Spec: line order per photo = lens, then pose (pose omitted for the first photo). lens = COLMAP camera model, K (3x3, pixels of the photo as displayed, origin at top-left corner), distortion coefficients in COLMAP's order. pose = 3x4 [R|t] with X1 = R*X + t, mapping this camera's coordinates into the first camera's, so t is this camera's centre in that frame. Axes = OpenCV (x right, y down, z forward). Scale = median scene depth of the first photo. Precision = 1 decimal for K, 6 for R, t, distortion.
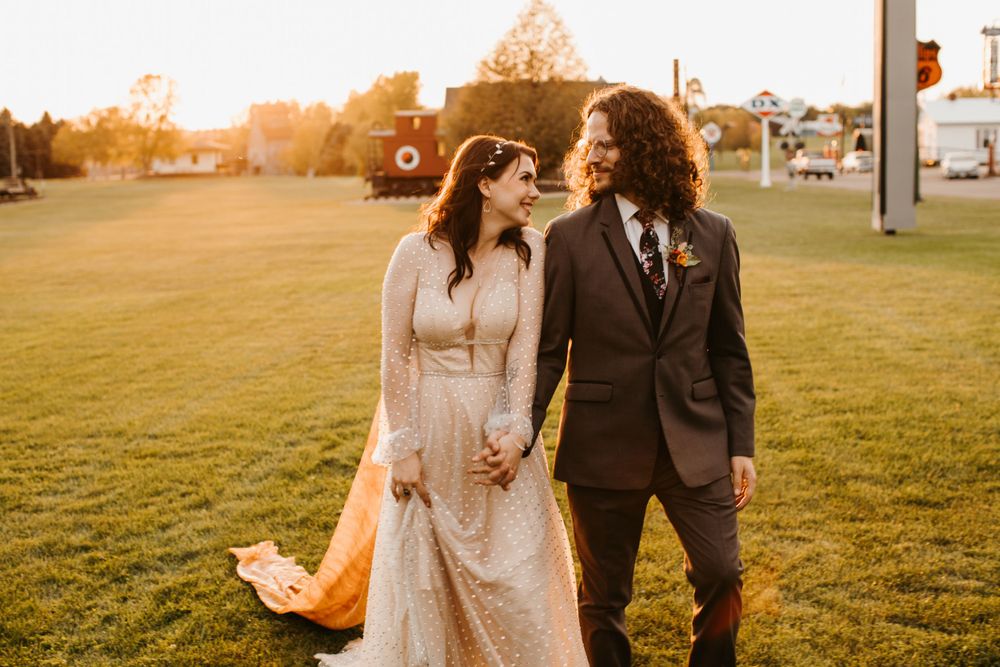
lens RADIAL K [[1435.7, 0, 500.0], [0, 1435.7, 333.5], [0, 0, 1]] dist [-0.177553, 0.369127]
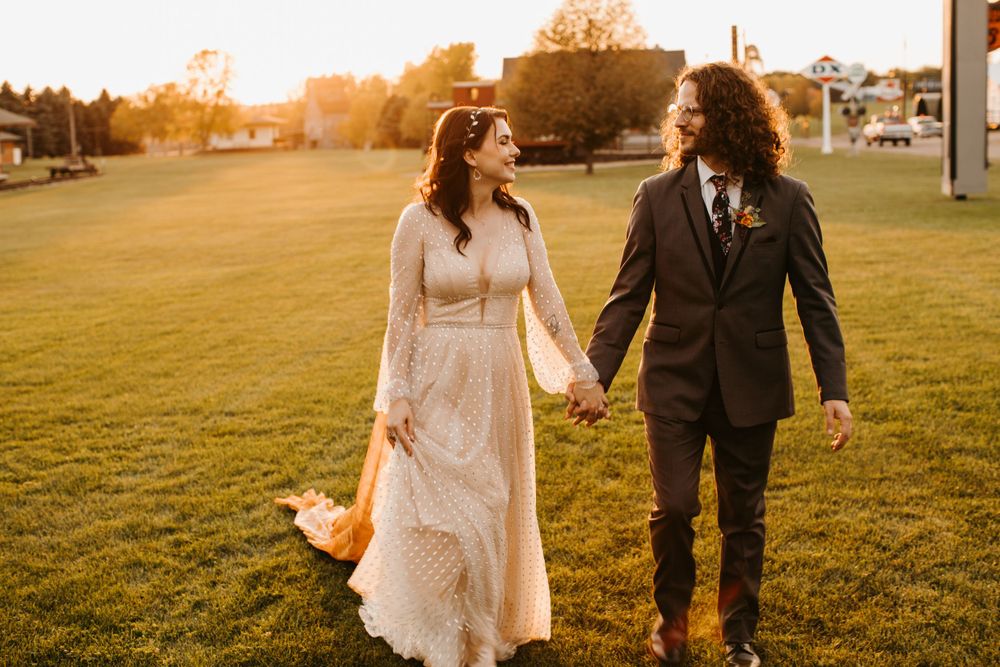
lens RADIAL K [[1435.7, 0, 500.0], [0, 1435.7, 333.5], [0, 0, 1]] dist [-0.177553, 0.369127]
pose [[0.999131, -0.010192, -0.040408, -0.002466], [0.011005, 0.999740, 0.019957, -0.000097], [0.040194, -0.020385, 0.998984, 0.003319]]
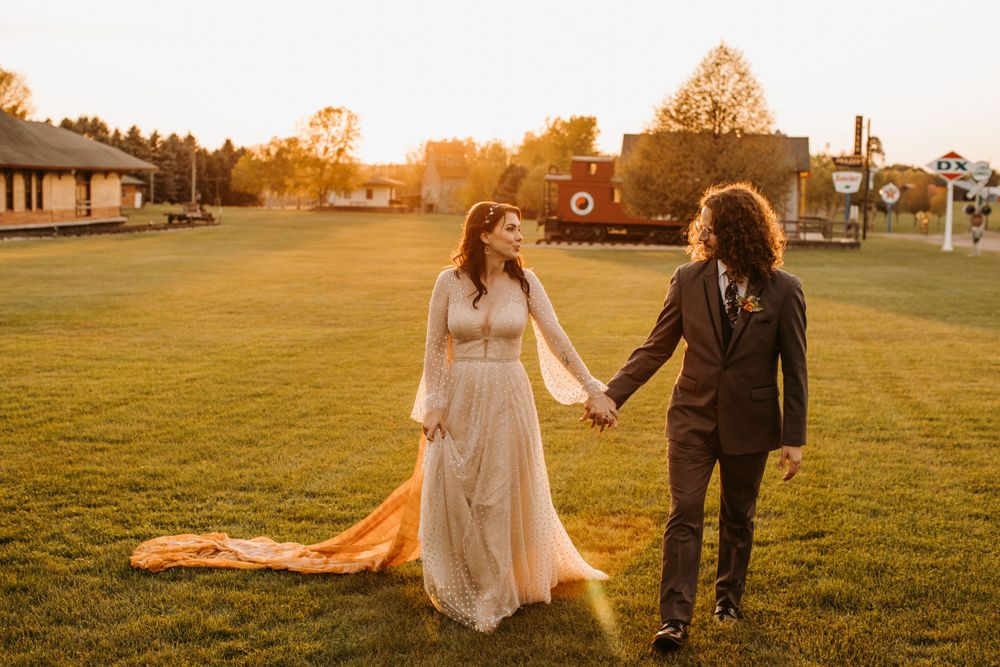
lens RADIAL K [[1432.5, 0, 500.0], [0, 1432.5, 333.5], [0, 0, 1]] dist [-0.170494, 0.313533]
pose [[0.991830, 0.057791, -0.113725, -0.003979], [-0.061354, 0.997721, -0.028085, -0.001718], [0.111842, 0.034833, 0.993115, 0.015970]]
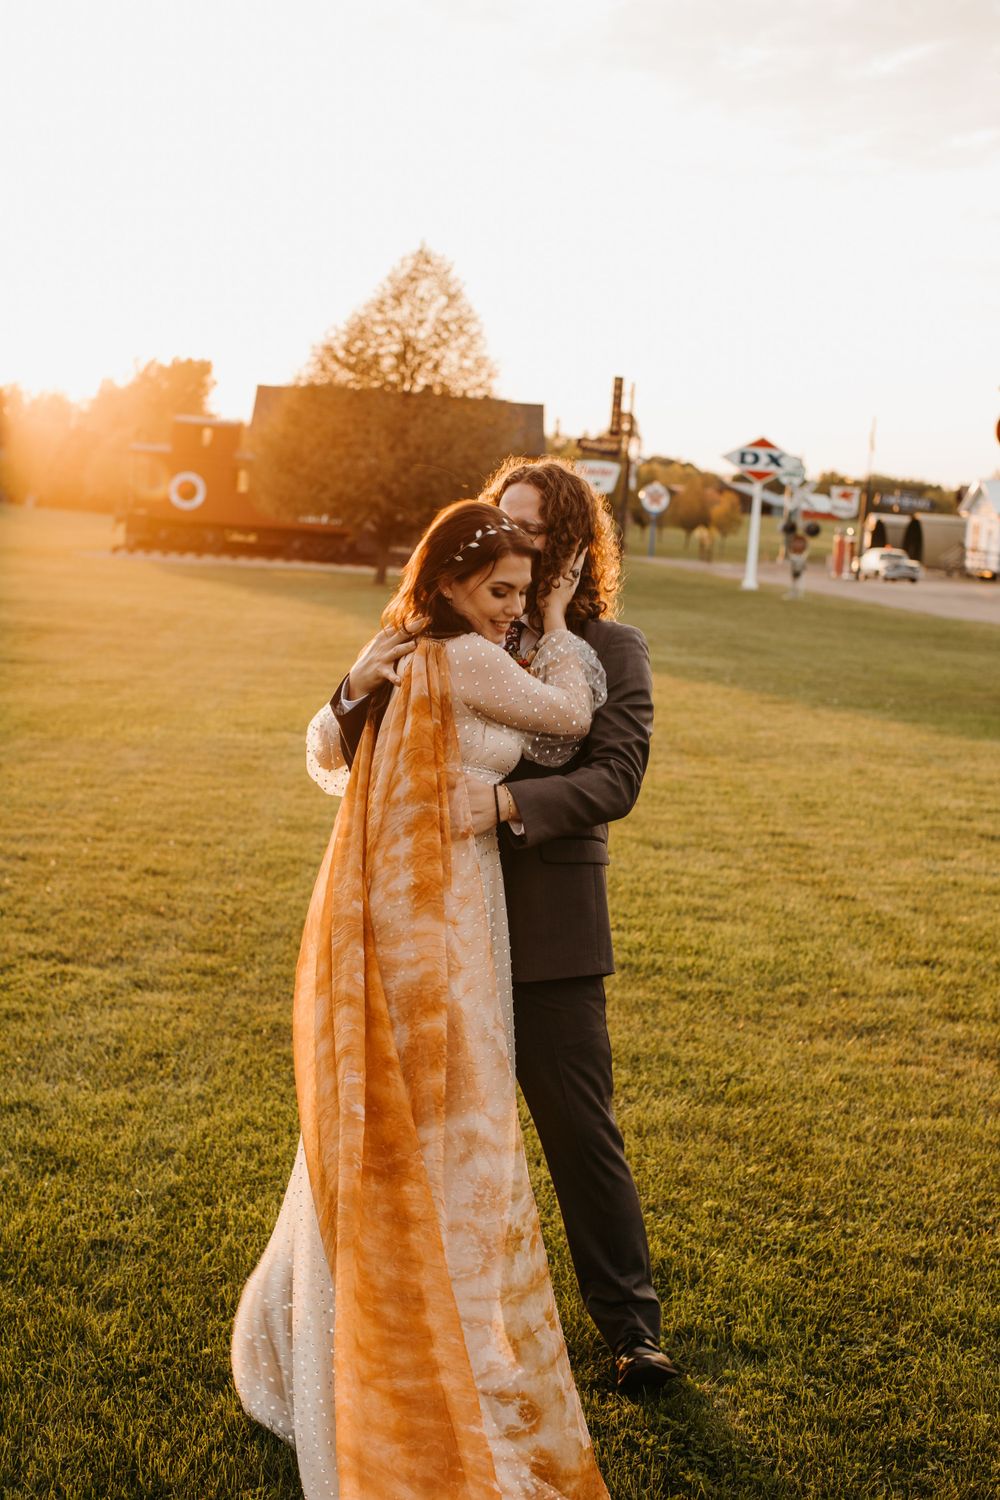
lens RADIAL K [[2148.7, 0, 500.0], [0, 2148.7, 750.0], [0, 0, 1]] dist [-0.170494, 0.313533]
pose [[0.991757, 0.087067, 0.094004, -0.009002], [-0.085885, 0.996168, -0.016554, -0.008172], [-0.095085, 0.008344, 0.995434, 0.077062]]
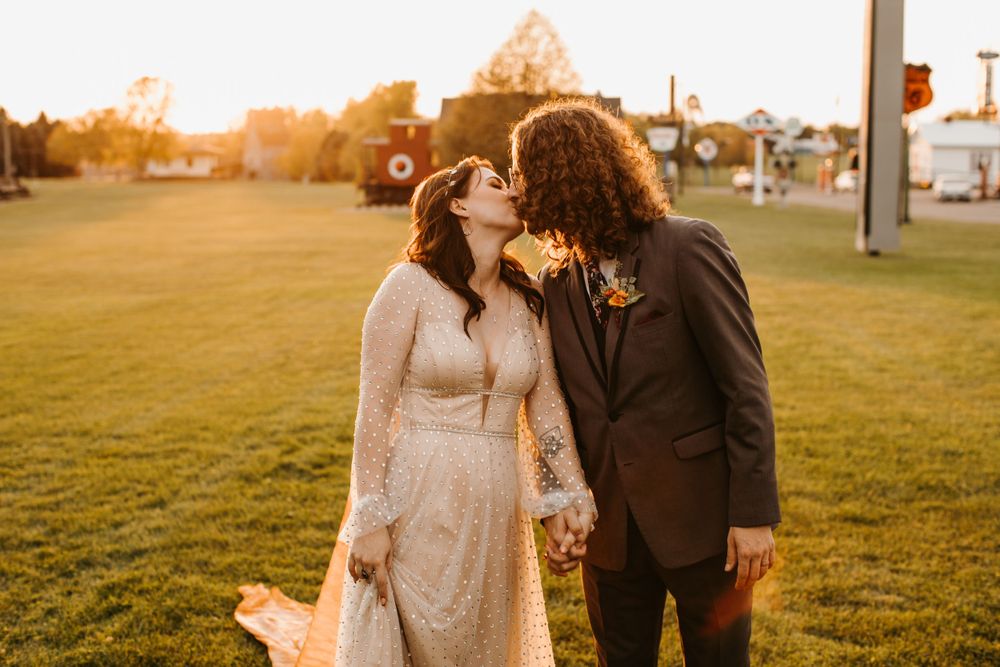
lens RADIAL K [[1439.4, 0, 500.0], [0, 1439.4, 333.5], [0, 0, 1]] dist [-0.184606, 0.416968]
pose [[0.999677, 0.024952, 0.004791, 0.003309], [-0.024914, 0.999659, -0.007862, -0.000042], [-0.004985, 0.007740, 0.999958, -0.002733]]
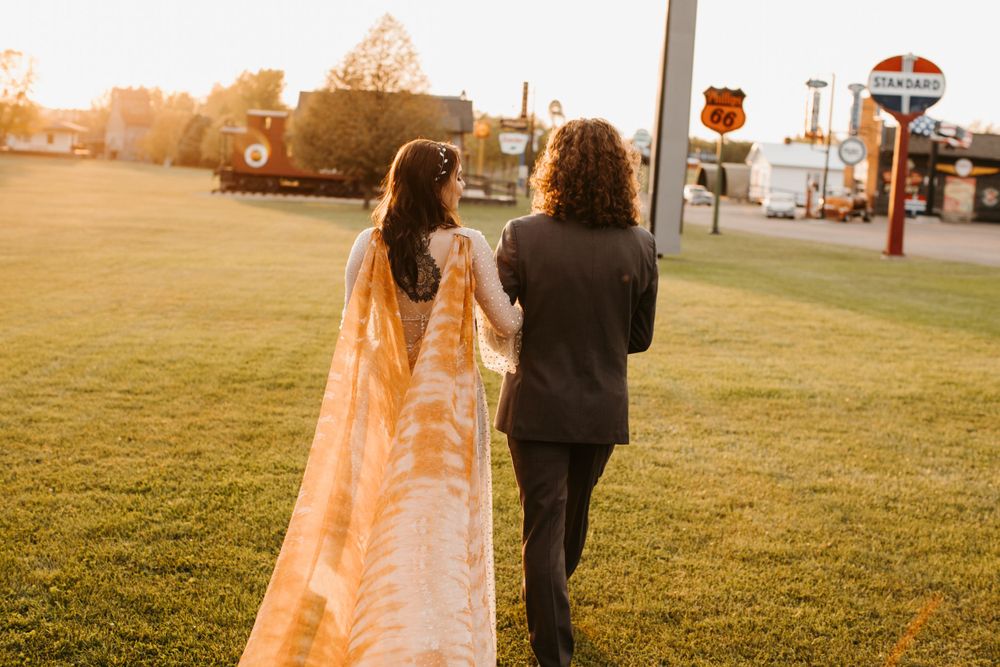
lens RADIAL K [[1439.4, 0, 500.0], [0, 1439.4, 333.5], [0, 0, 1]] dist [-0.184606, 0.416968]
pose [[0.991885, 0.074082, 0.103329, 0.016381], [-0.073313, 0.997246, -0.011229, 0.005956], [-0.103876, 0.003562, 0.994584, -0.061506]]
